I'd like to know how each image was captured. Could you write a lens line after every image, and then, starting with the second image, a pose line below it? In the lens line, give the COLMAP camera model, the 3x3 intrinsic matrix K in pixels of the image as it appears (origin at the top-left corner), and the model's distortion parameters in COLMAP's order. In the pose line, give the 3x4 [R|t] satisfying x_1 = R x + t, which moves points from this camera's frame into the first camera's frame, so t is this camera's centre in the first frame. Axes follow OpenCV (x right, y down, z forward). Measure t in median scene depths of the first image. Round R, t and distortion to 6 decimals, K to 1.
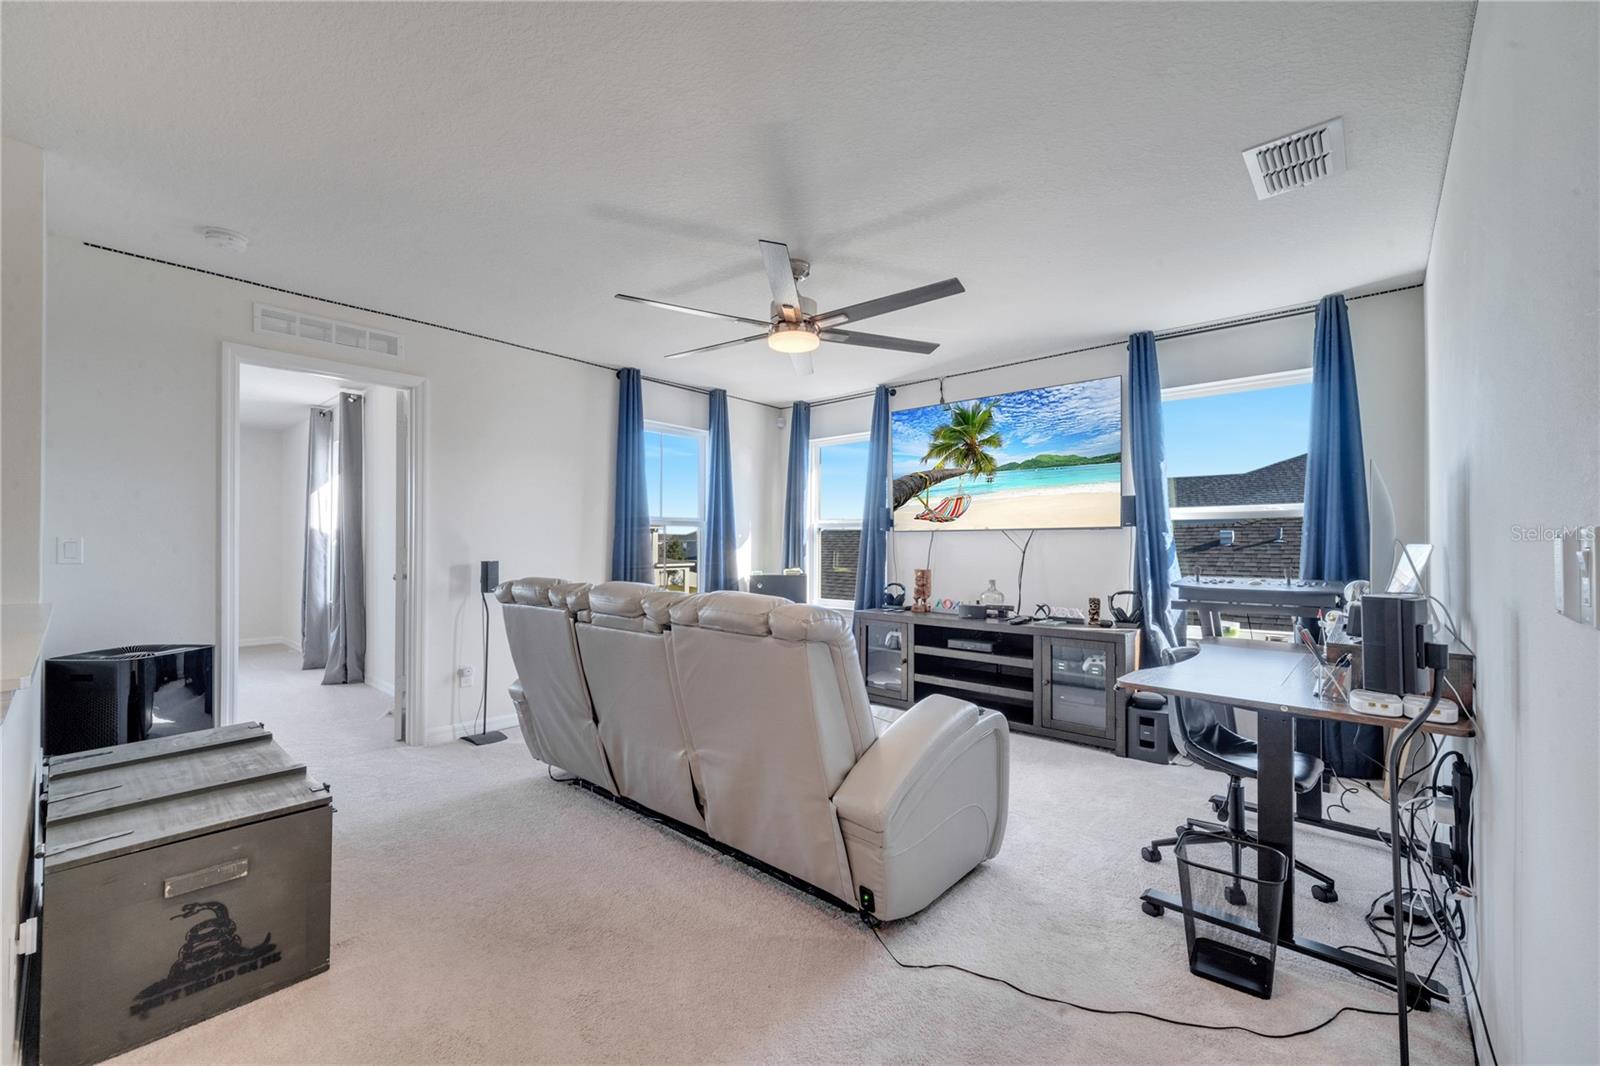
lens RADIAL K [[649.9, 0, 801.8], [0, 649.9, 541.2], [0, 0, 1]] dist [0.002622, 0.000024]
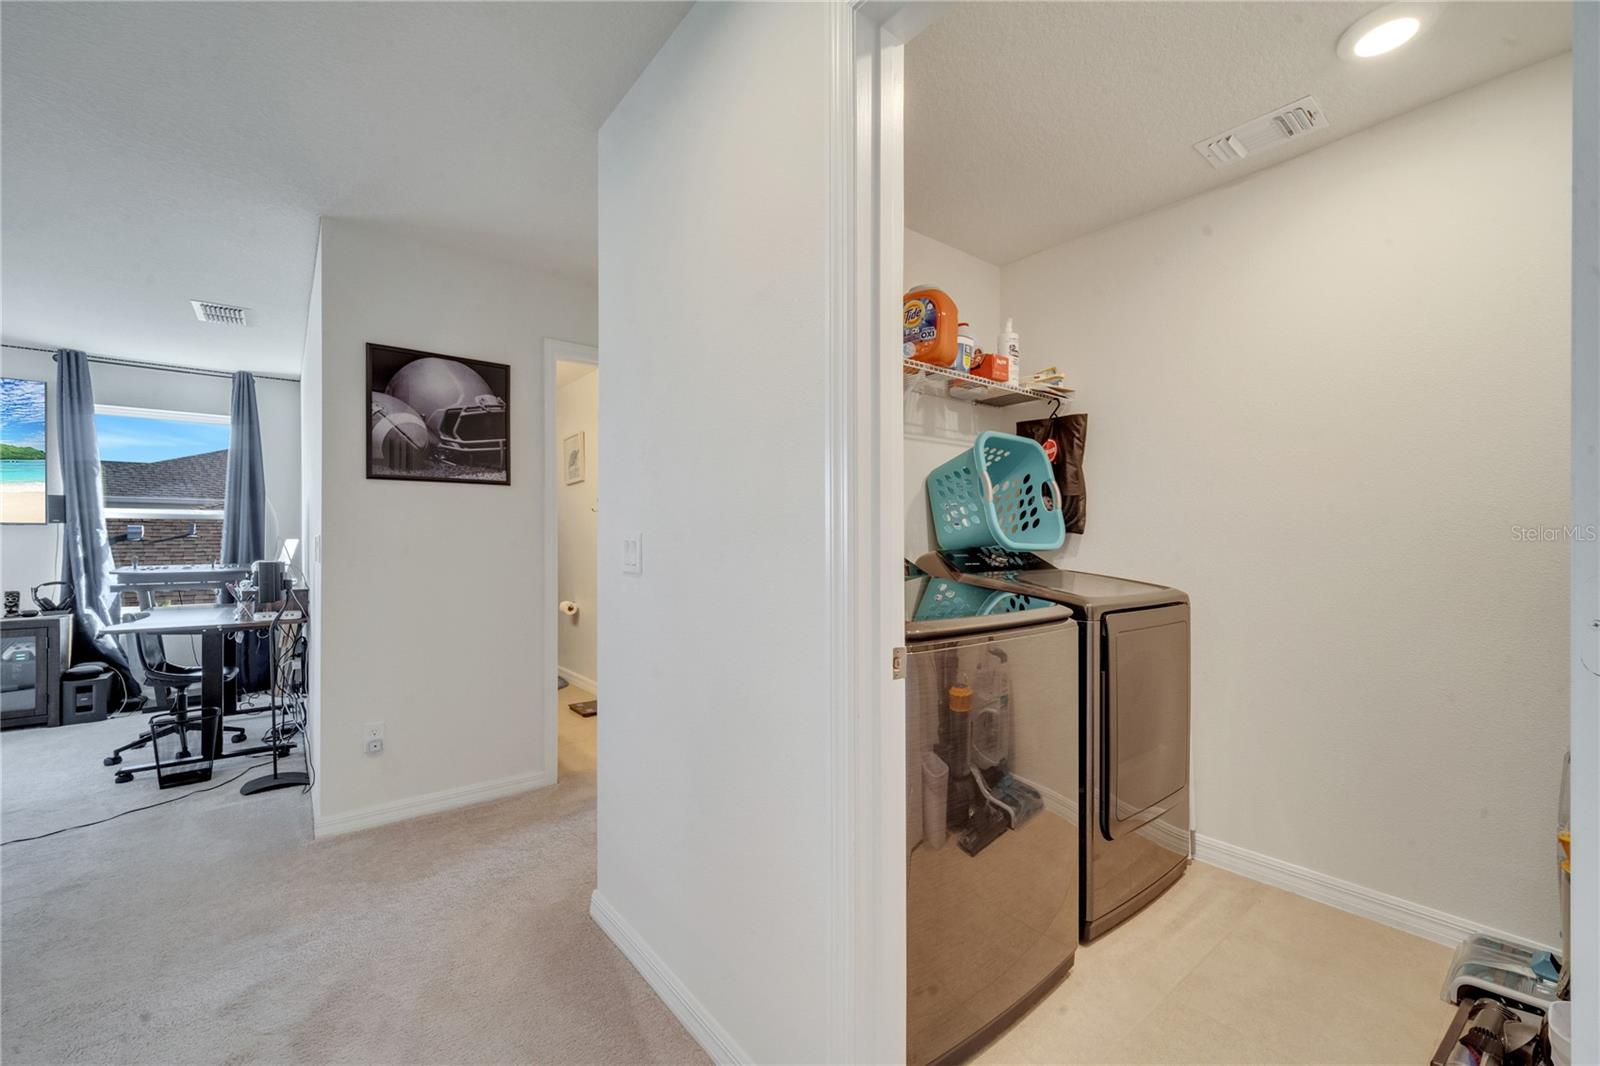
lens RADIAL K [[649.9, 0, 785.9], [0, 649.9, 538.1], [0, 0, 1]] dist [0.002622, 0.000024]
pose [[0.188763, 0.001127, 0.982022, -0.322563], [-0.004965, 0.999988, -0.000193, -0.002889], [-0.982010, -0.004840, 0.188766, -0.389111]]
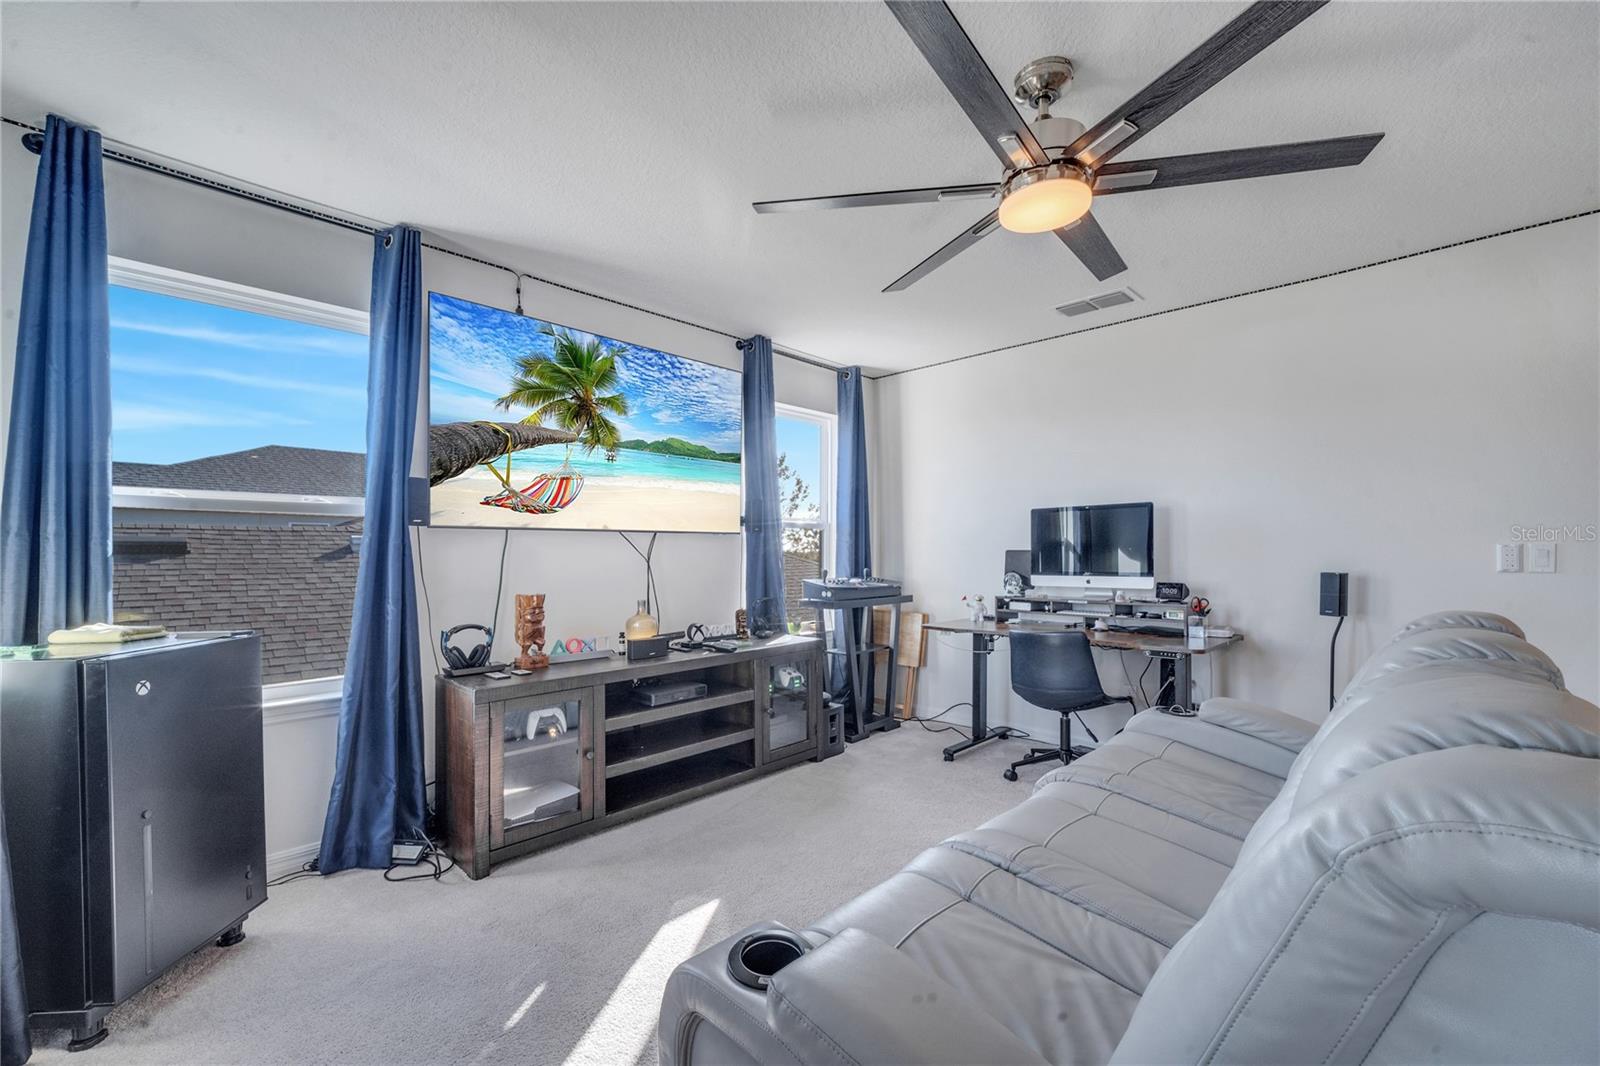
lens RADIAL K [[649.9, 0, 814.2], [0, 649.9, 534.4], [0, 0, 1]] dist [0.002622, 0.000024]
pose [[0.029562, 0.024817, 0.999255, -0.435359], [0.000786, 0.999691, -0.024851, 0.005954], [-0.999563, 0.001520, 0.029533, 0.827767]]
